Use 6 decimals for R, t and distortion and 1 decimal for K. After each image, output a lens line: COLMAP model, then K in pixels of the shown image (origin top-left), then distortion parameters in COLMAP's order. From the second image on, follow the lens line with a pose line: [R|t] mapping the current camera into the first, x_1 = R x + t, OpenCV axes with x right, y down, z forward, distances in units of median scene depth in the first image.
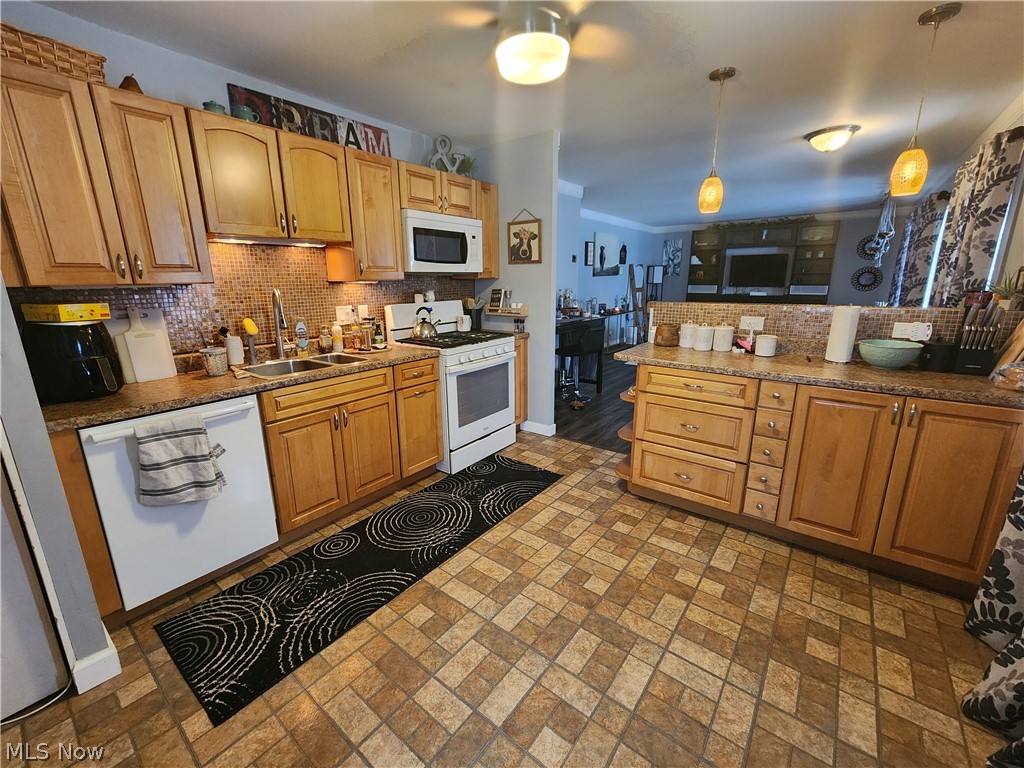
lens RADIAL K [[420.2, 0, 506.3], [0, 420.2, 382.2], [0, 0, 1]] dist [-0.001111, 0.000293]
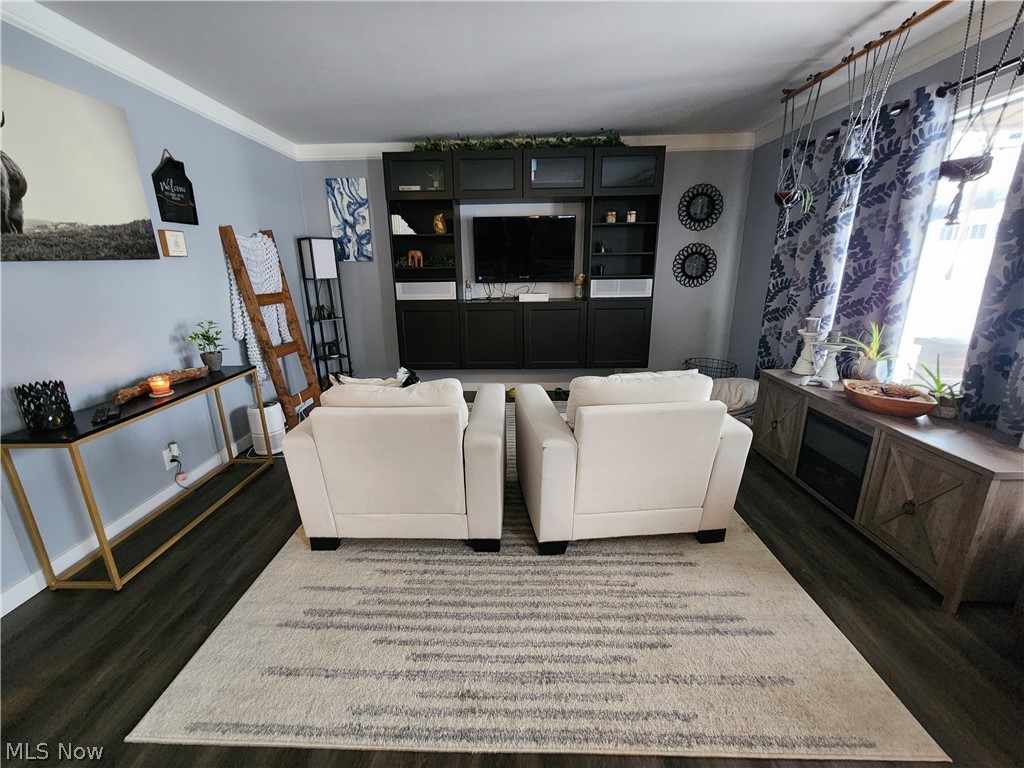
lens RADIAL K [[420.2, 0, 508.4], [0, 420.2, 379.5], [0, 0, 1]] dist [-0.001111, 0.000293]
pose [[0.796237, -0.165829, 0.581815, 0.262215], [0.153440, 0.985609, 0.070930, -0.147925], [-0.585204, 0.032796, 0.810223, 0.594819]]
